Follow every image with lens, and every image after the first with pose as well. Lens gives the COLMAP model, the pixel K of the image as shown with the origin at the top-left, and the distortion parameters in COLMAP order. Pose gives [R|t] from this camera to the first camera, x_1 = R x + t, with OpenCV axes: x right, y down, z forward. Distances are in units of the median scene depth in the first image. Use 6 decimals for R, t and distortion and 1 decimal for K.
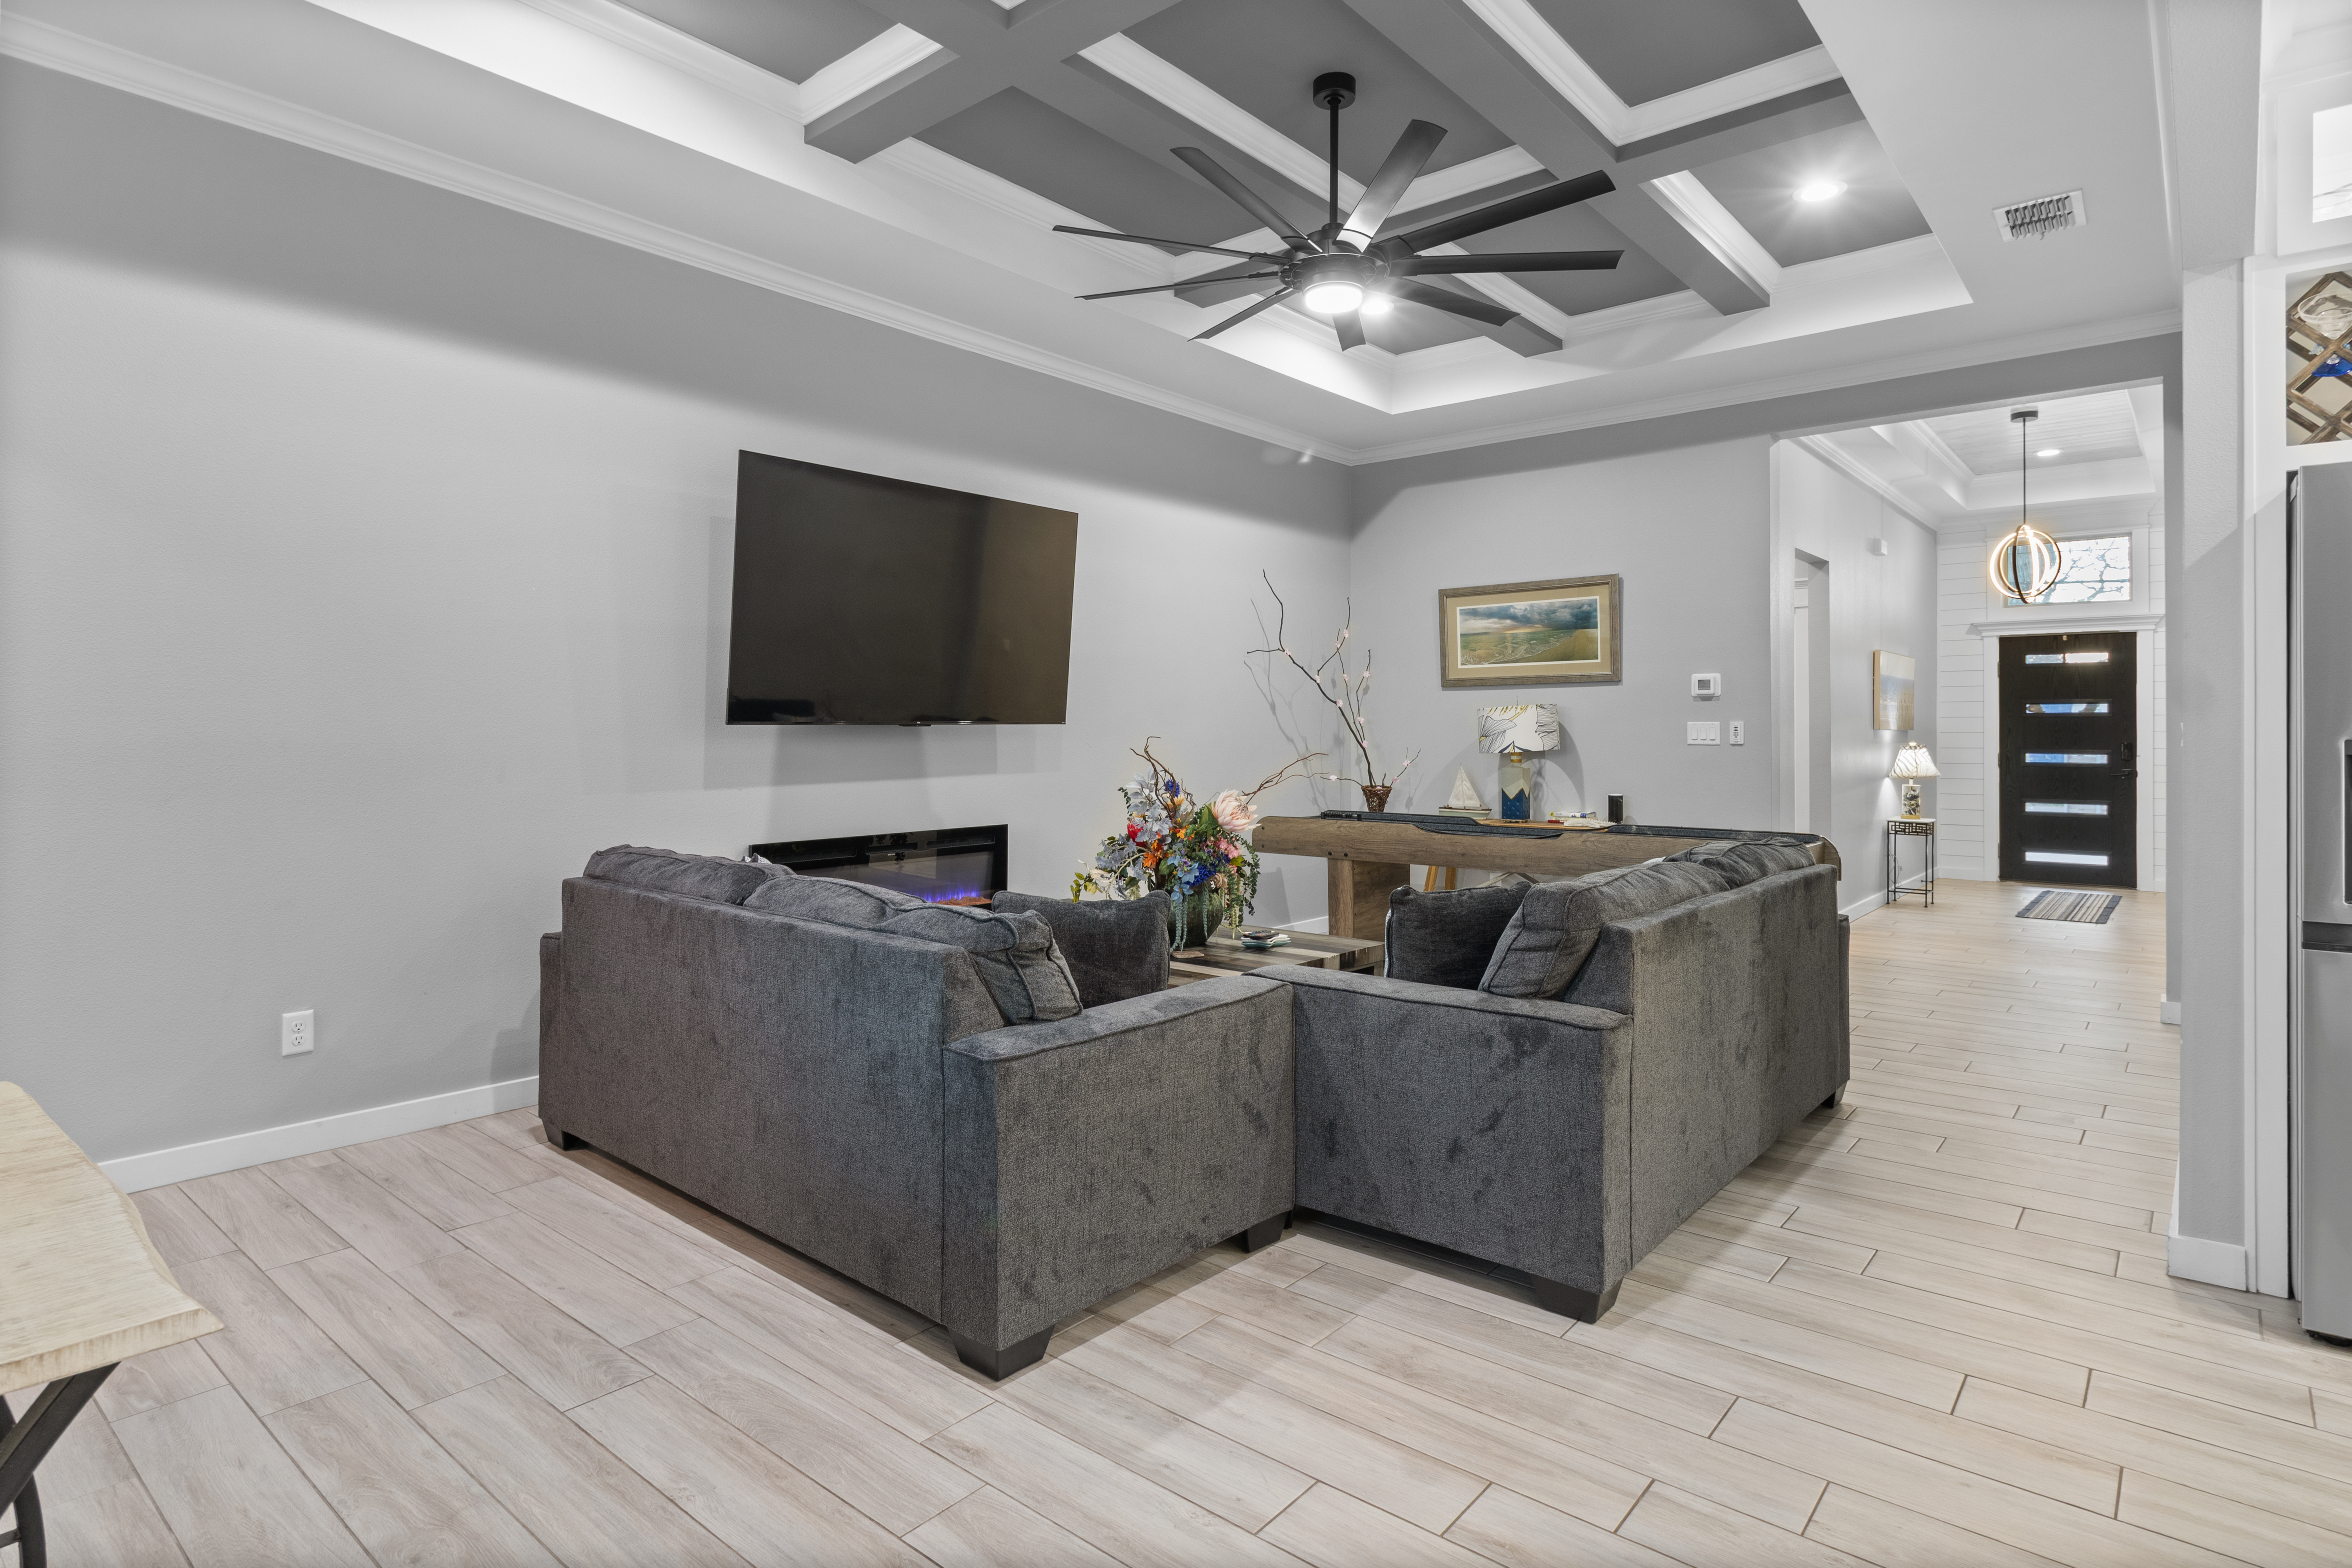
lens RADIAL K [[1276.1, 0, 1166.8], [0, 1276.1, 721.4], [0, 0, 1]] dist [-0.003746, 0.001418]
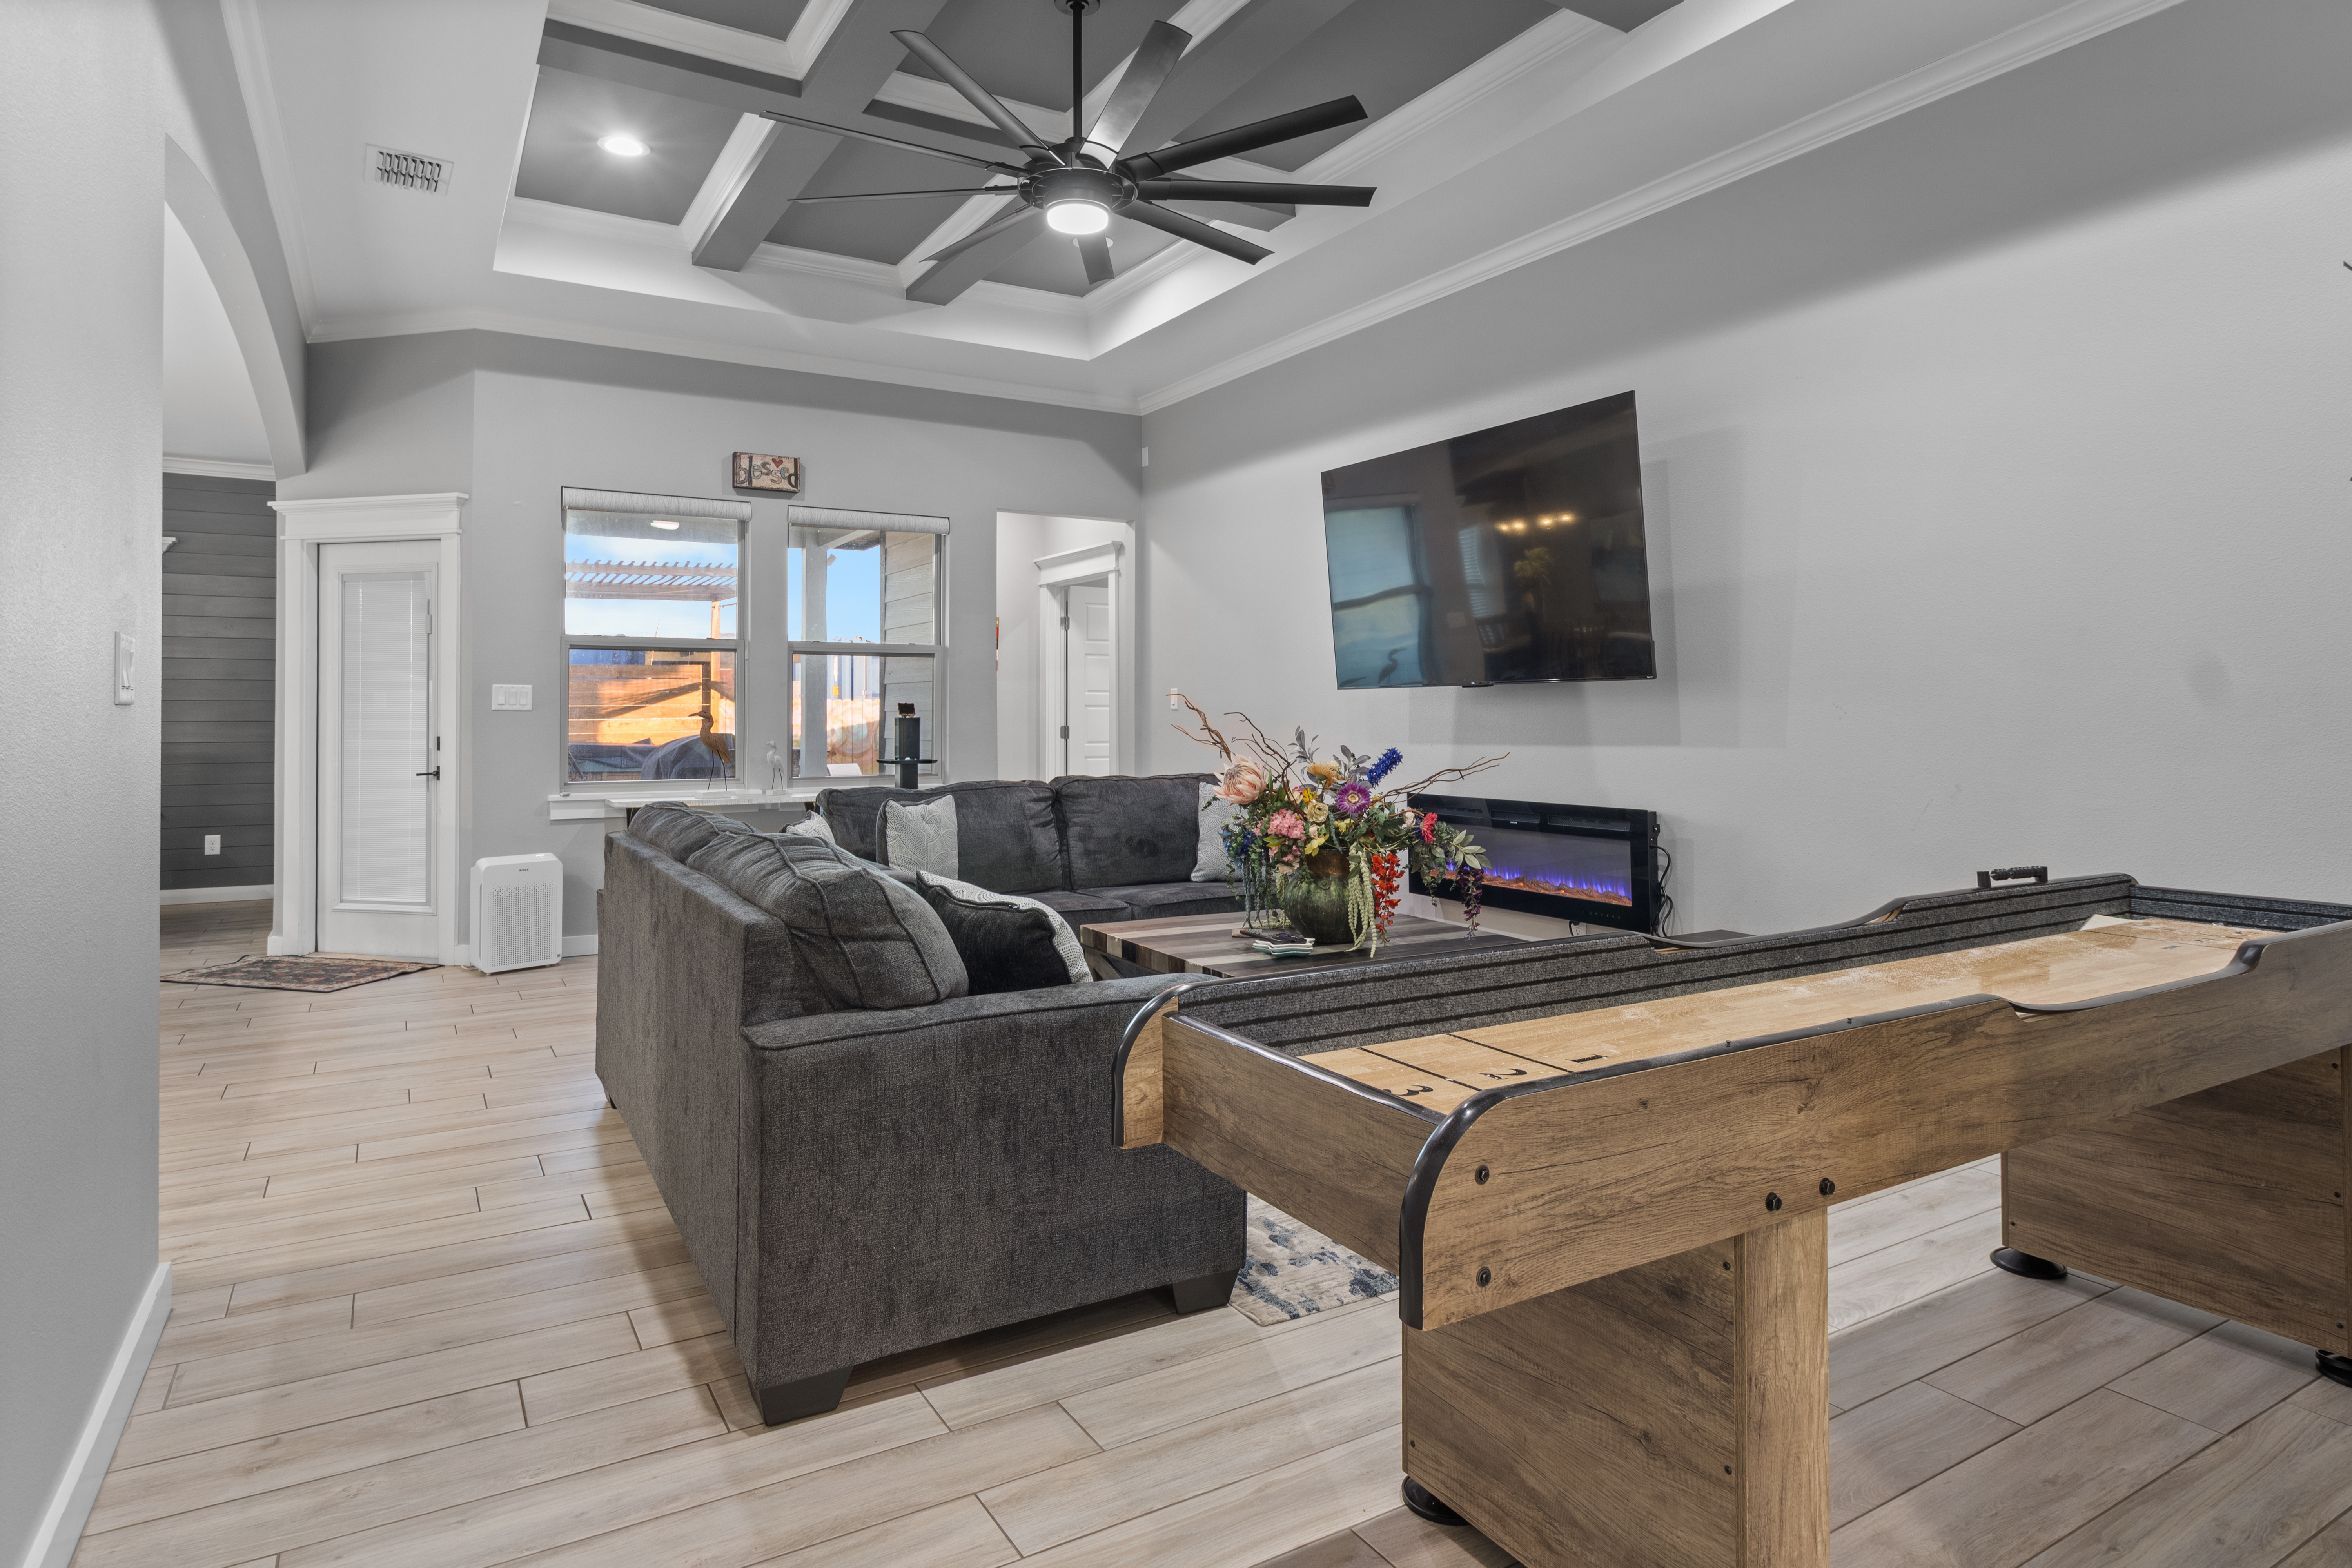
lens RADIAL K [[1276.1, 0, 1170.0], [0, 1276.1, 695.5], [0, 0, 1]] dist [-0.003746, 0.001418]
pose [[-0.320595, -0.021626, -0.946969, 1.078652], [0.007686, 0.999647, -0.025431, 0.045148], [0.947185, -0.015431, -0.320316, 1.492151]]
